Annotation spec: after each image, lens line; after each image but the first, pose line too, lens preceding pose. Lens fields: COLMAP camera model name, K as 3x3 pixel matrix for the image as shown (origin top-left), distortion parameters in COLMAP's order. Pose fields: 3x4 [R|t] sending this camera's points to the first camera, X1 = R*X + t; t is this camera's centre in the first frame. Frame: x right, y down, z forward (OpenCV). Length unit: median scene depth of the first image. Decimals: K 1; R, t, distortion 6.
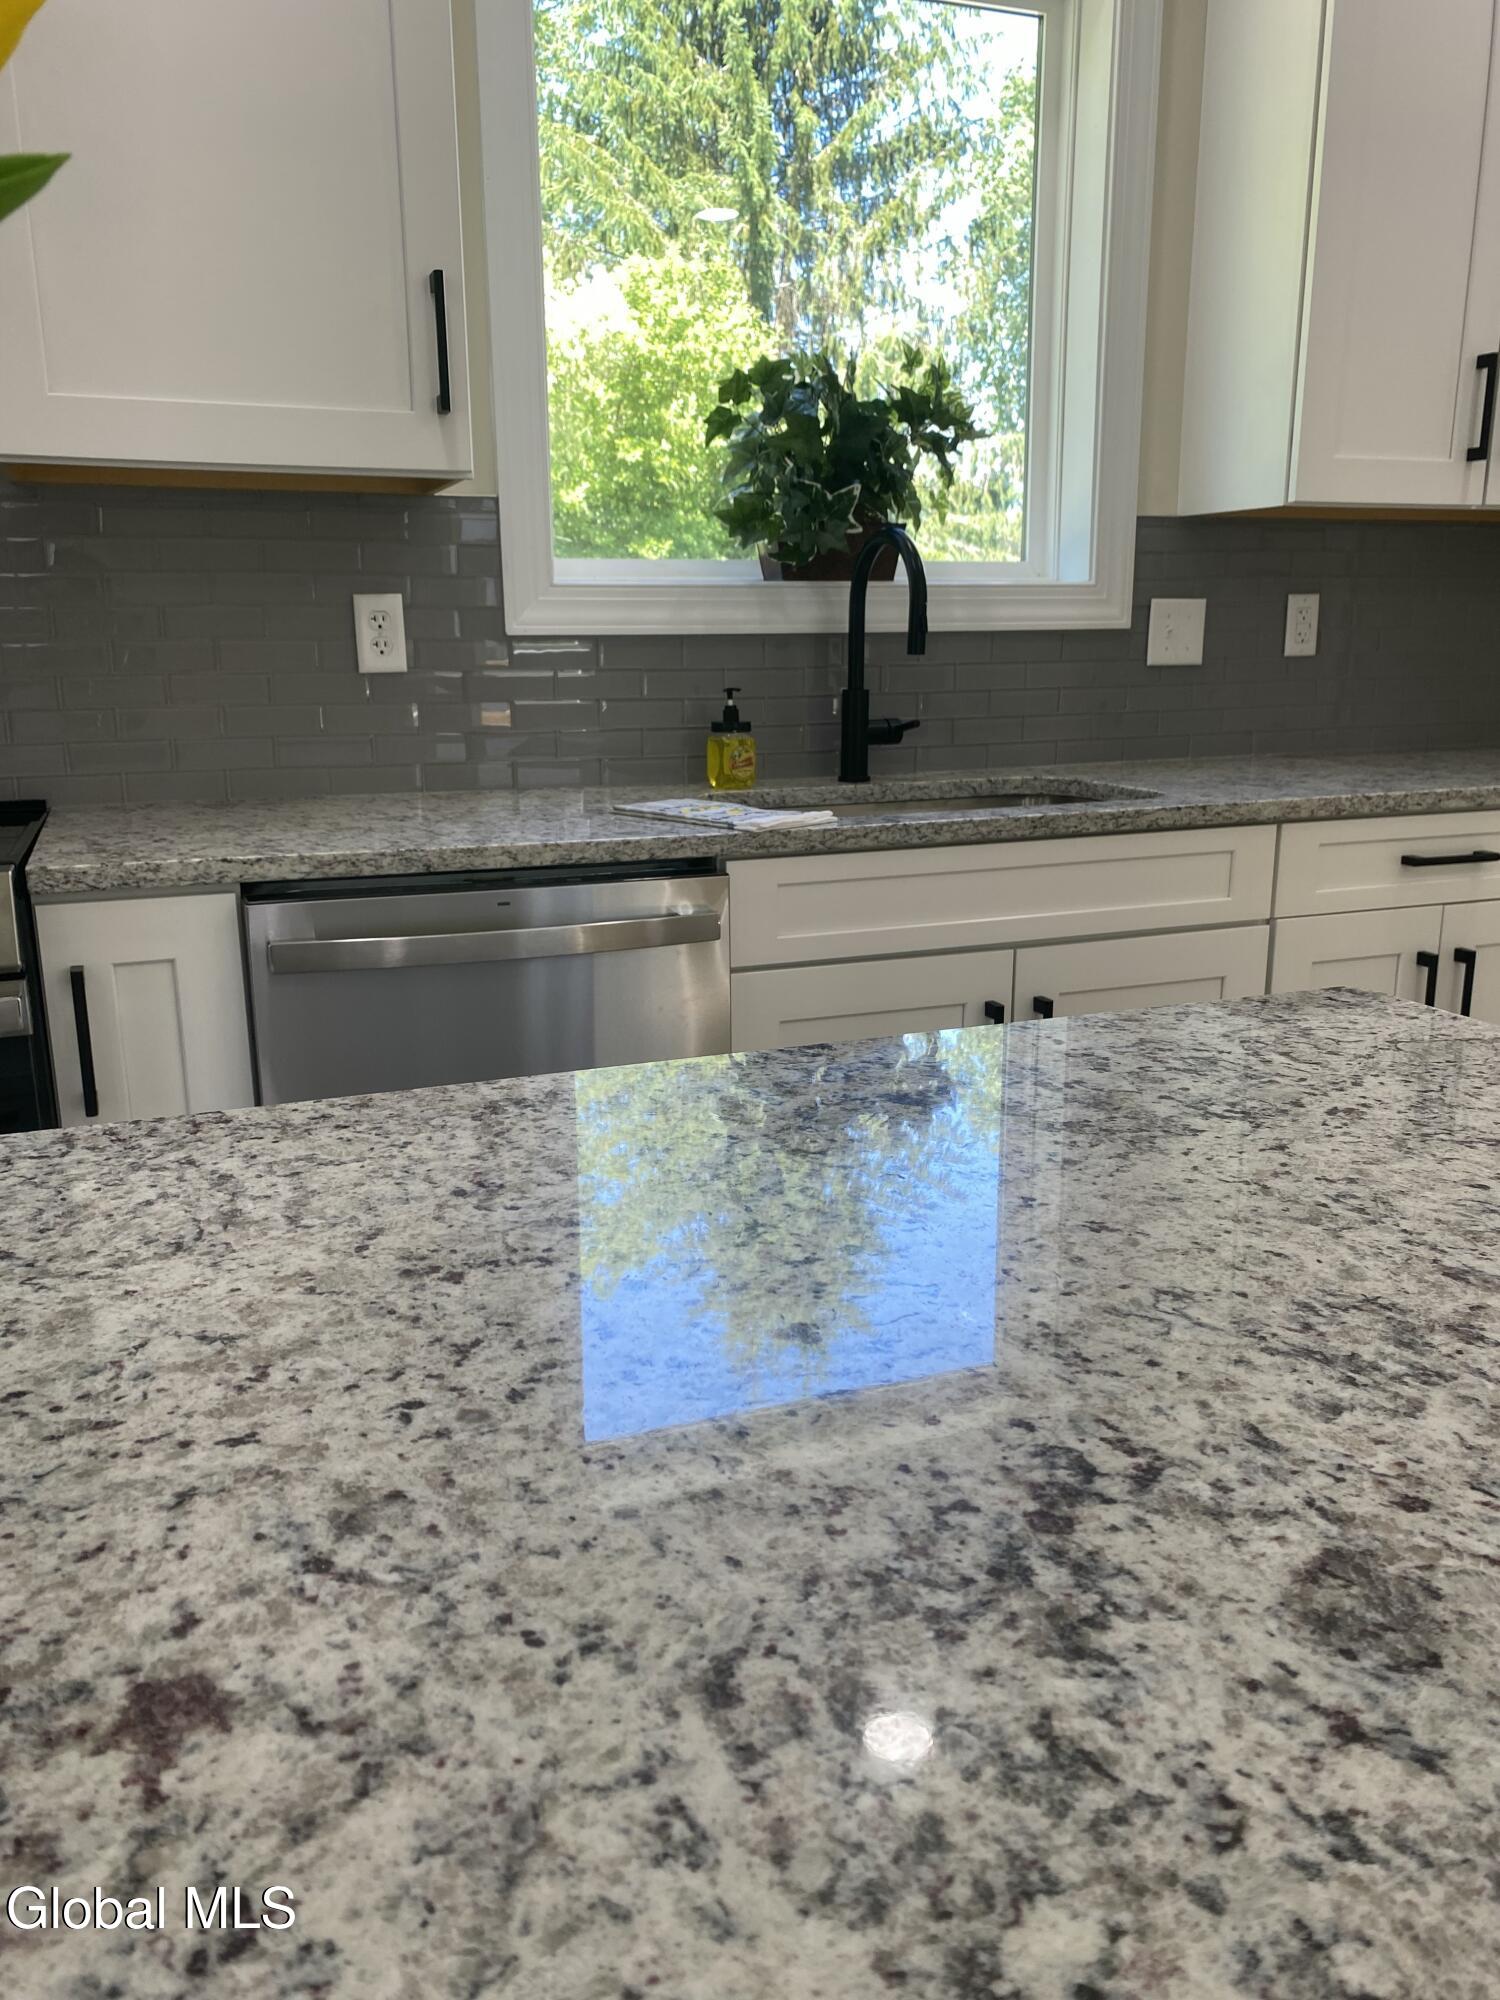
lens RADIAL K [[1596.4, 0, 754.7], [0, 1596.4, 1026.8], [0, 0, 1]] dist [0.070925, -0.093336]
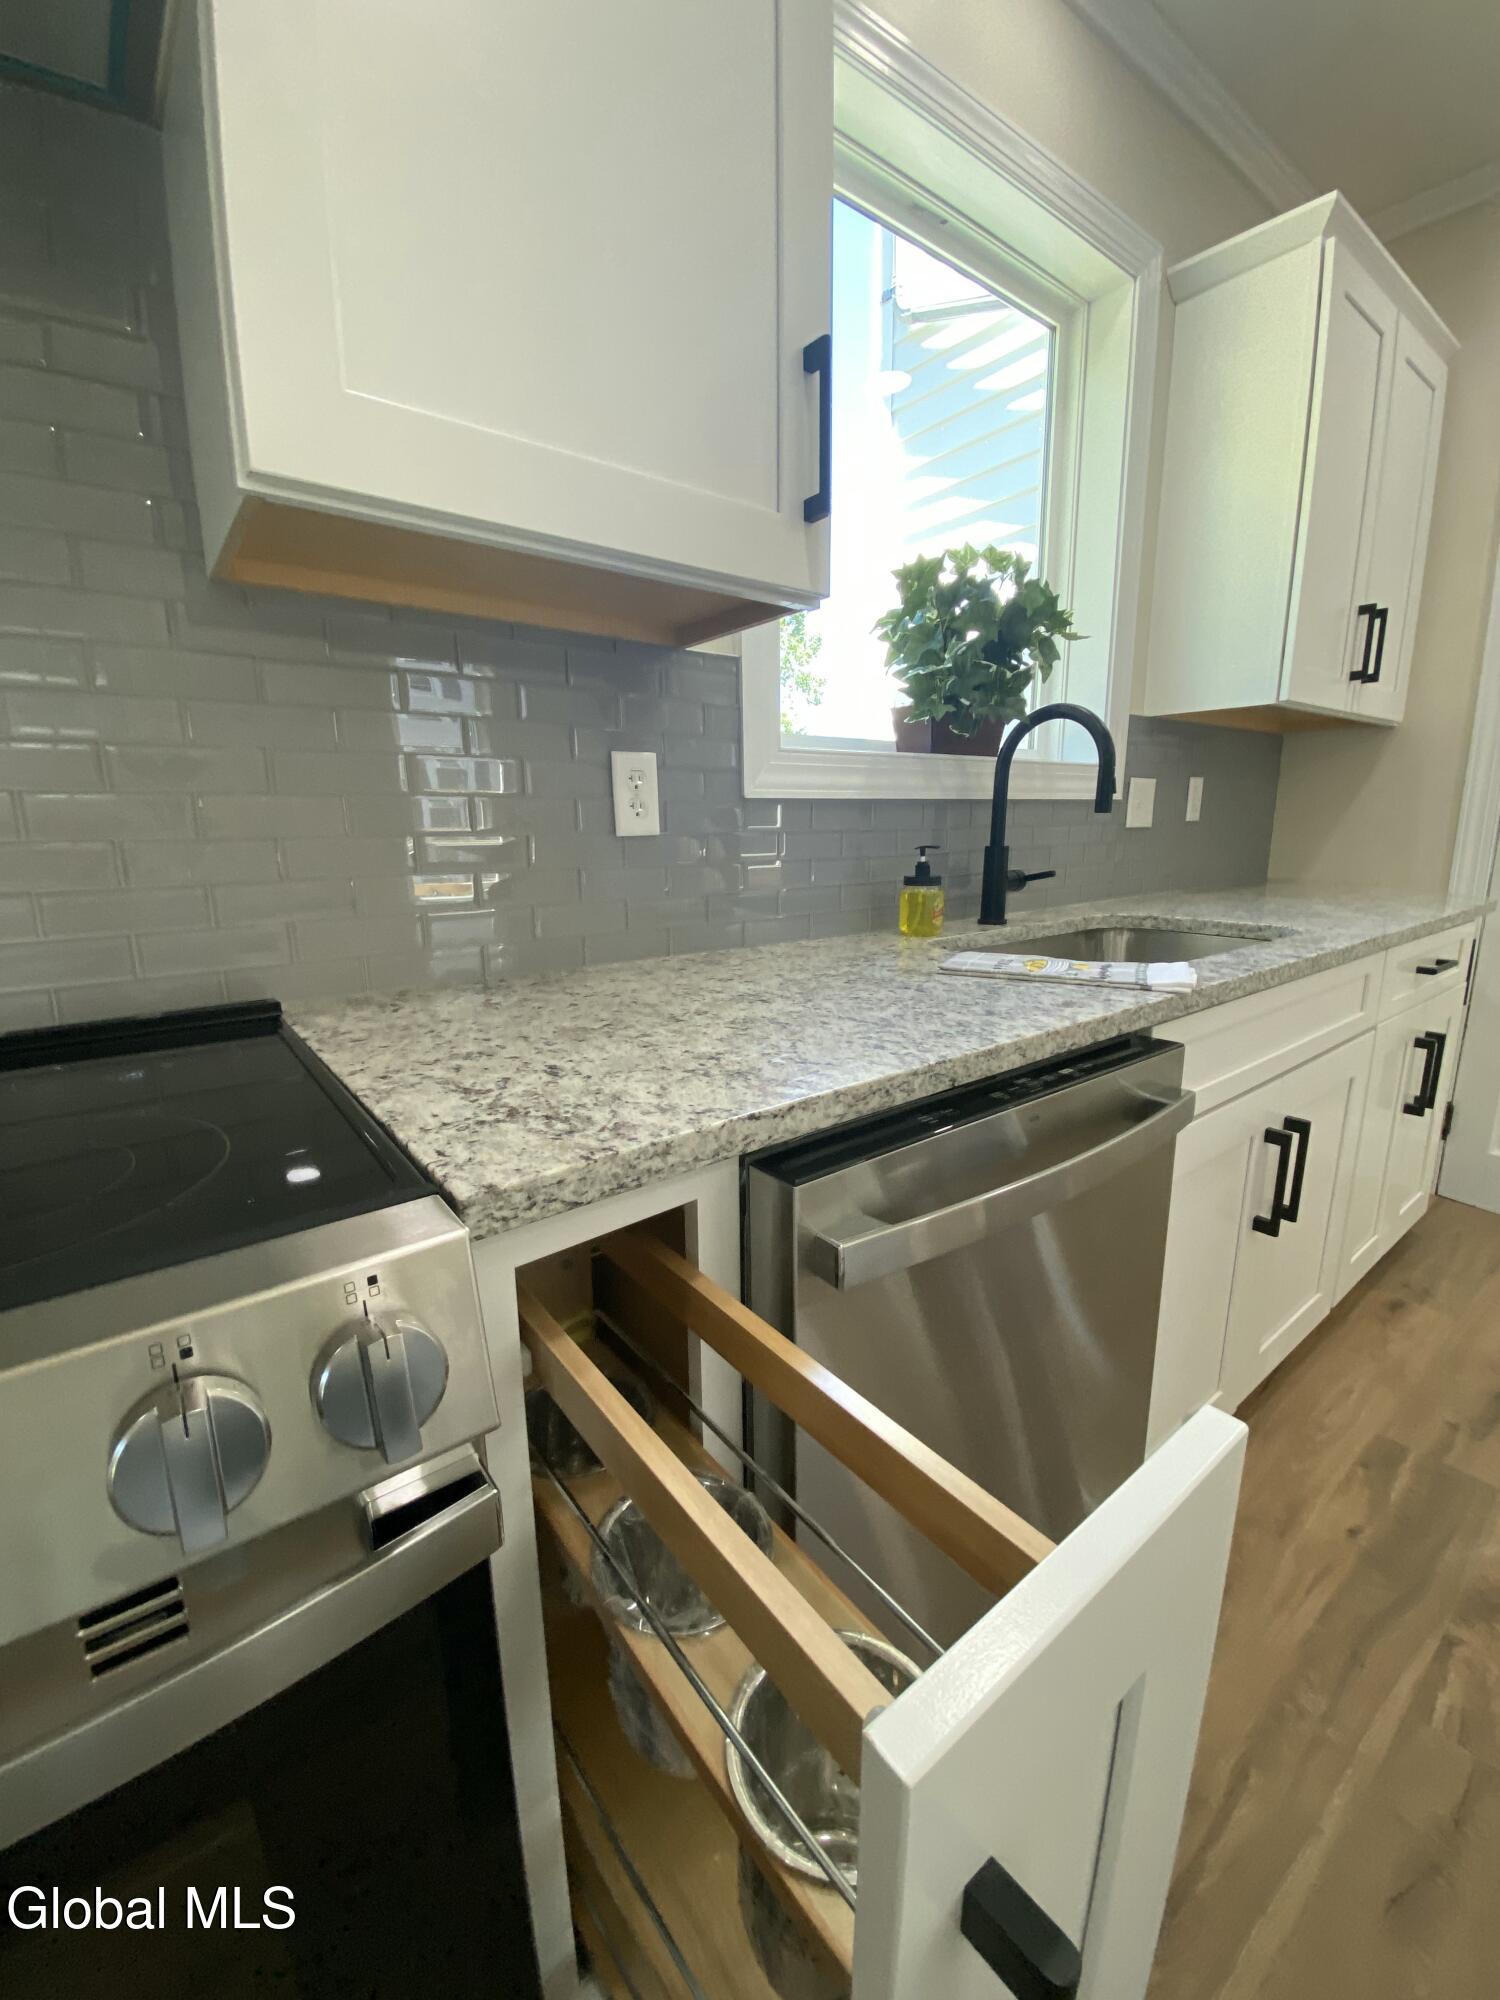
lens RADIAL K [[835.0, 0, 759.1], [0, 835.0, 996.0], [0, 0, 1]] dist [0.037462, -0.028110]
pose [[0.954536, -0.065853, 0.290730, -0.304782], [0.078091, 0.996474, -0.030681, -0.102320], [-0.287685, 0.051990, 0.956313, 0.499195]]
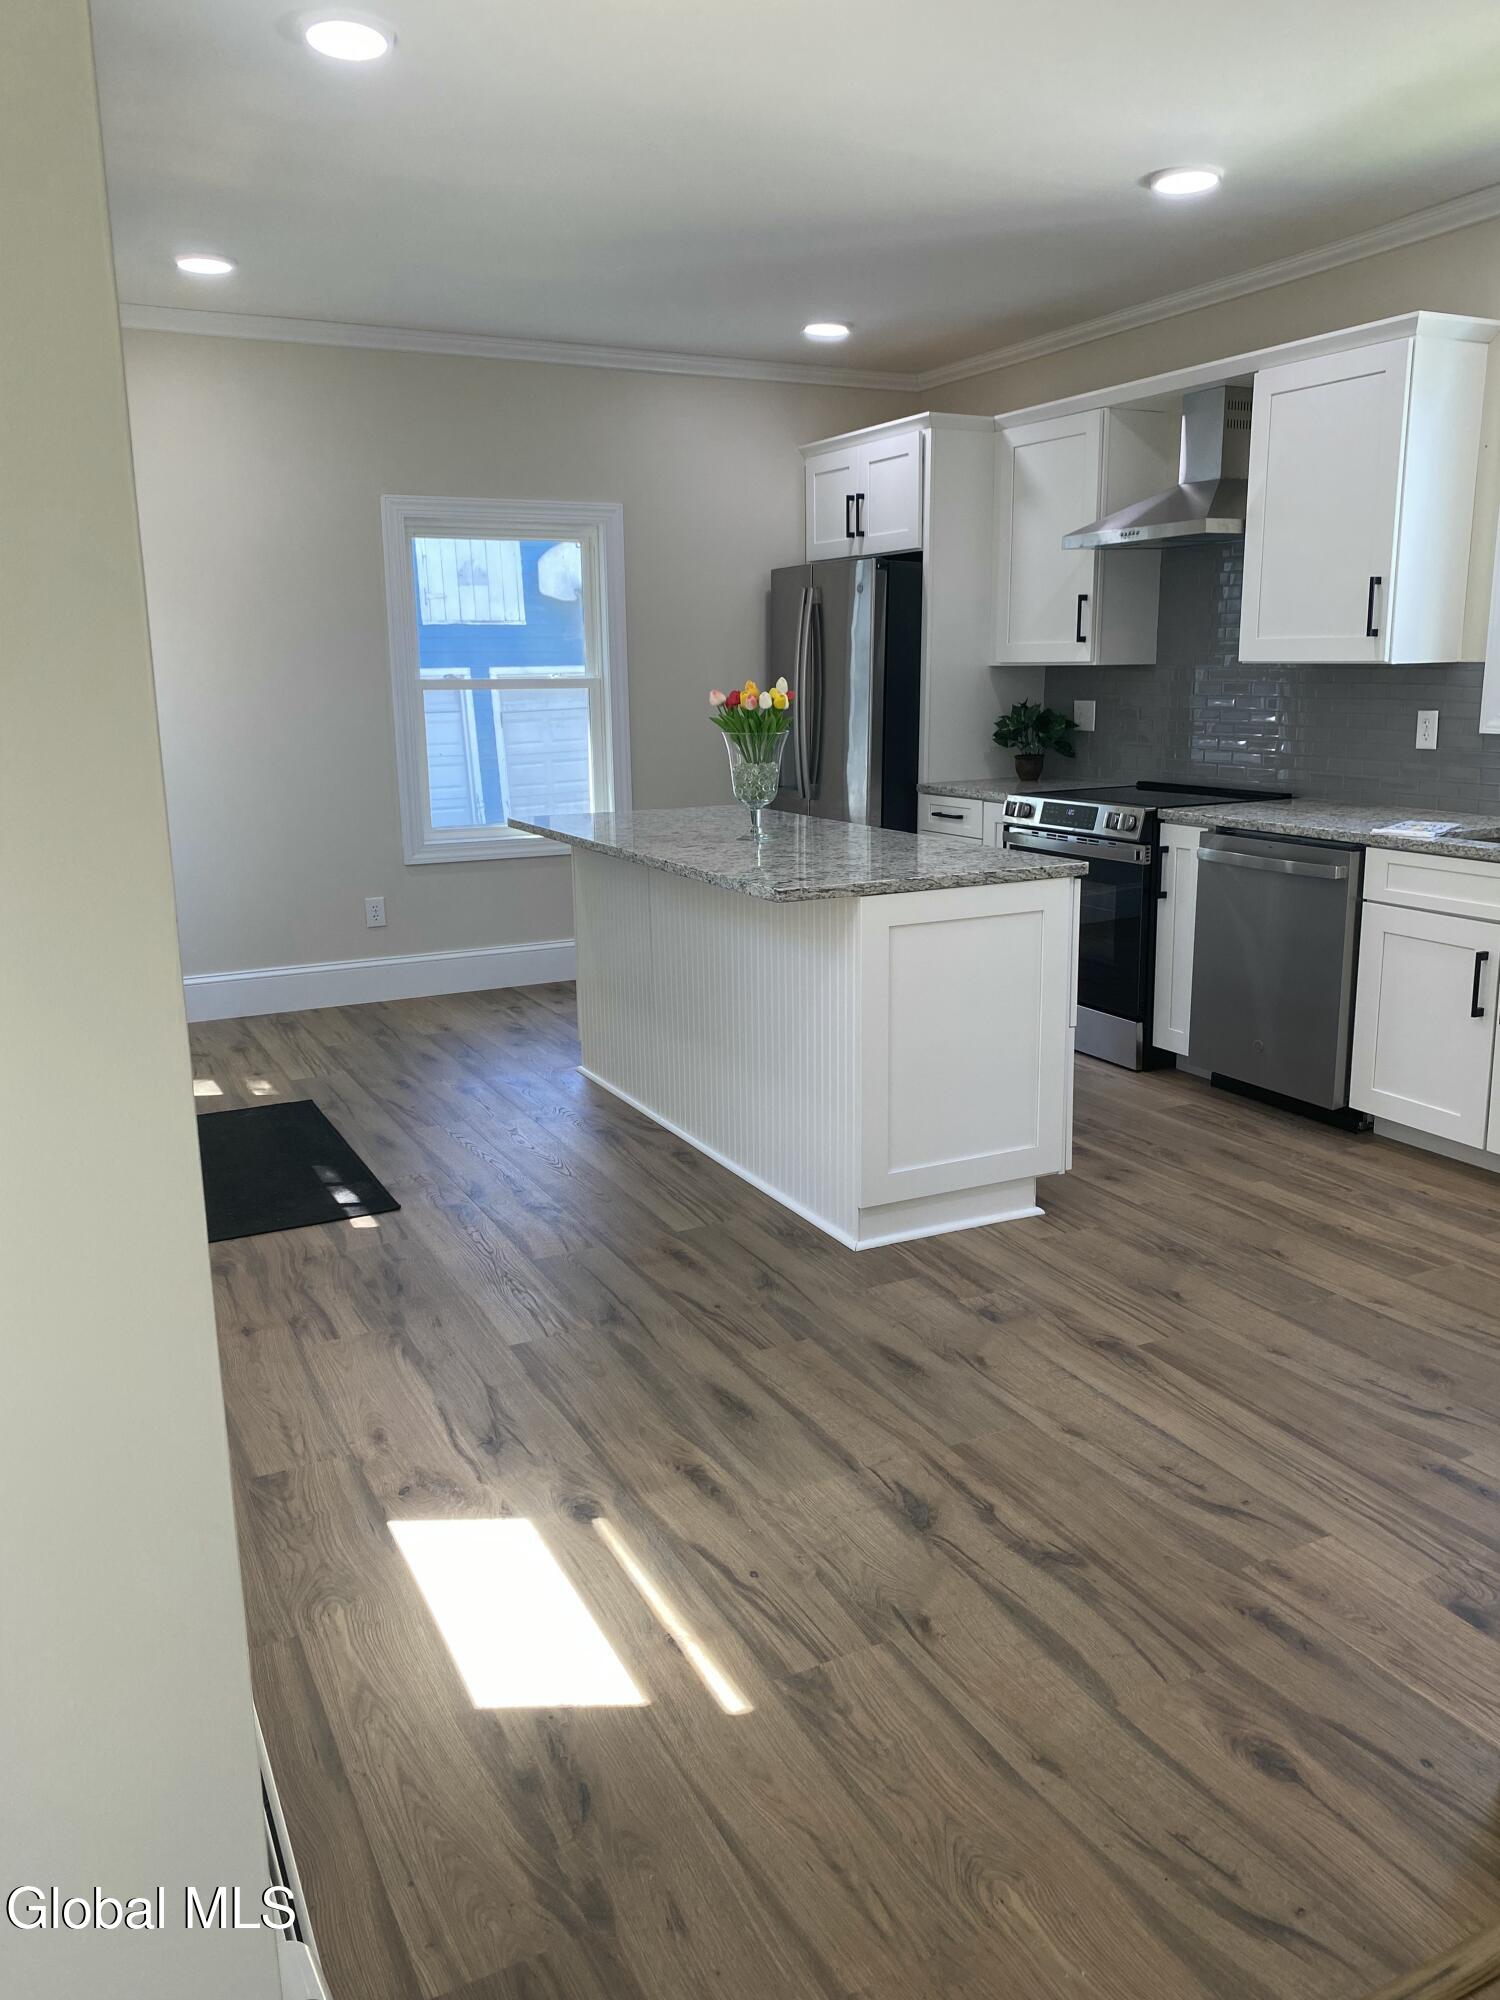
lens RADIAL K [[1522.8, 0, 756.8], [0, 1522.8, 965.6], [0, 0, 1]] dist [-0.004970, -0.004829]
pose [[0.102572, 0.201227, -0.974159, 1.606627], [-0.229118, 0.957772, 0.173718, -0.101456], [0.967979, 0.205379, 0.144345, -0.022755]]
